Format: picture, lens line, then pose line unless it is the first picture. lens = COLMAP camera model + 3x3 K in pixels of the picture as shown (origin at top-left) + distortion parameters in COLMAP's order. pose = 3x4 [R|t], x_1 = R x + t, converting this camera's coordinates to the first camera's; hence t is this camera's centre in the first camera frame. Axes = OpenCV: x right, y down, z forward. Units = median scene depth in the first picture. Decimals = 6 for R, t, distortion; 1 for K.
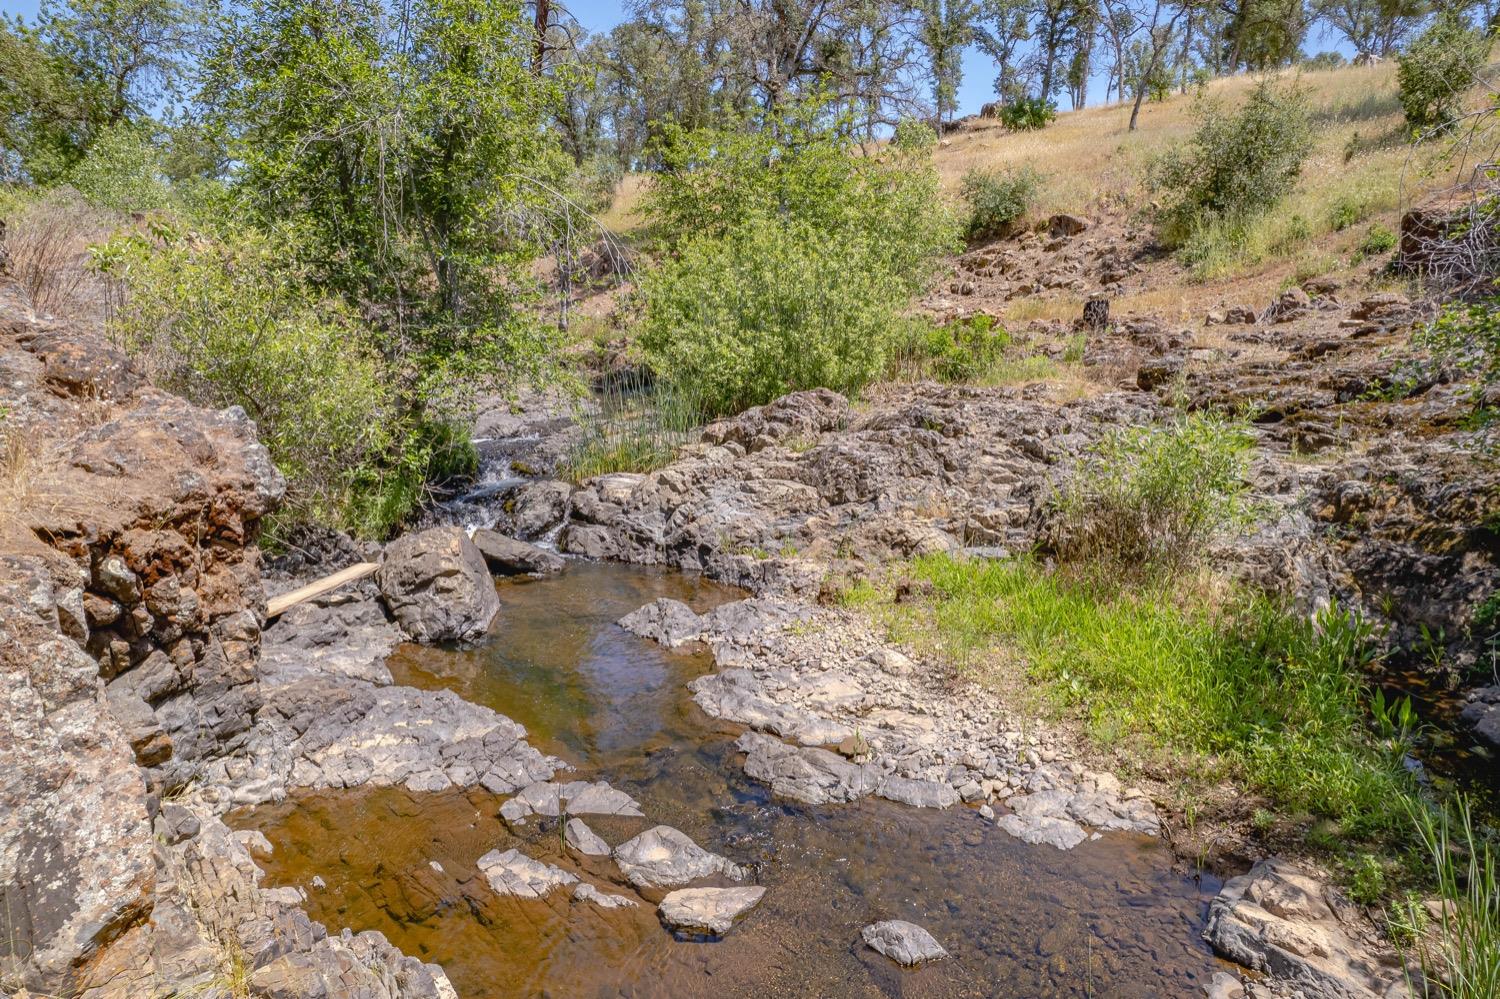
lens RADIAL K [[970.8, 0, 749.9], [0, 970.8, 504.8], [0, 0, 1]] dist [-0.074984, 0.065797]
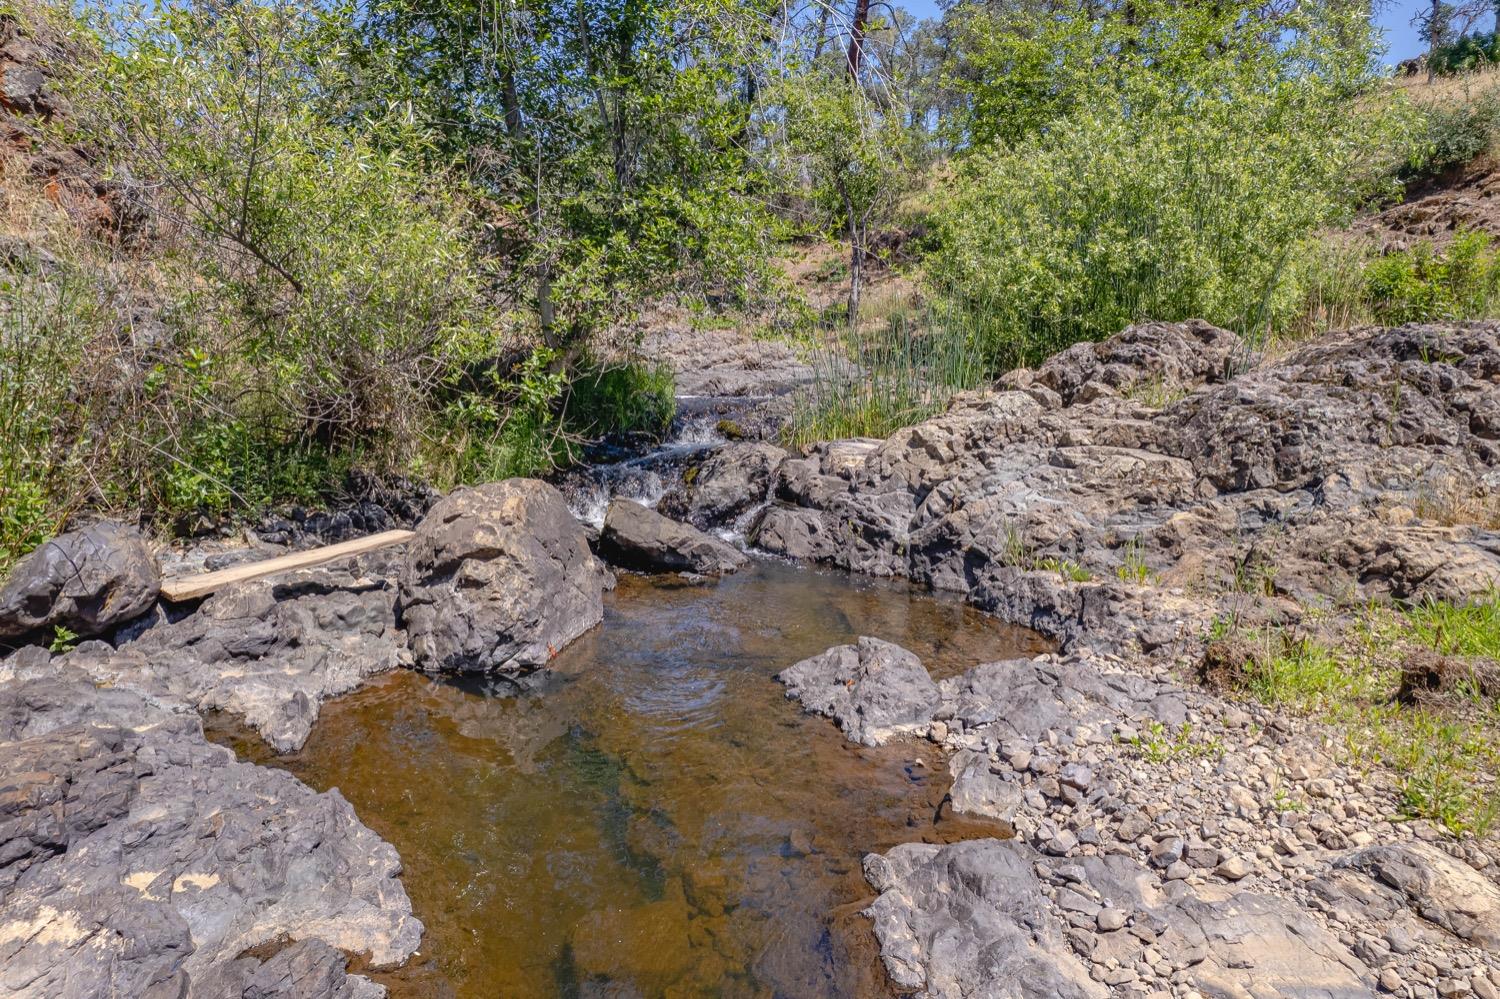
lens RADIAL K [[970.8, 0, 740.9], [0, 970.8, 502.0], [0, 0, 1]] dist [-0.074984, 0.065797]
pose [[0.944036, 0.060870, -0.324176, 0.005548], [-0.069347, 0.997485, -0.014651, 0.031439], [0.322469, 0.036312, 0.945883, 0.415784]]
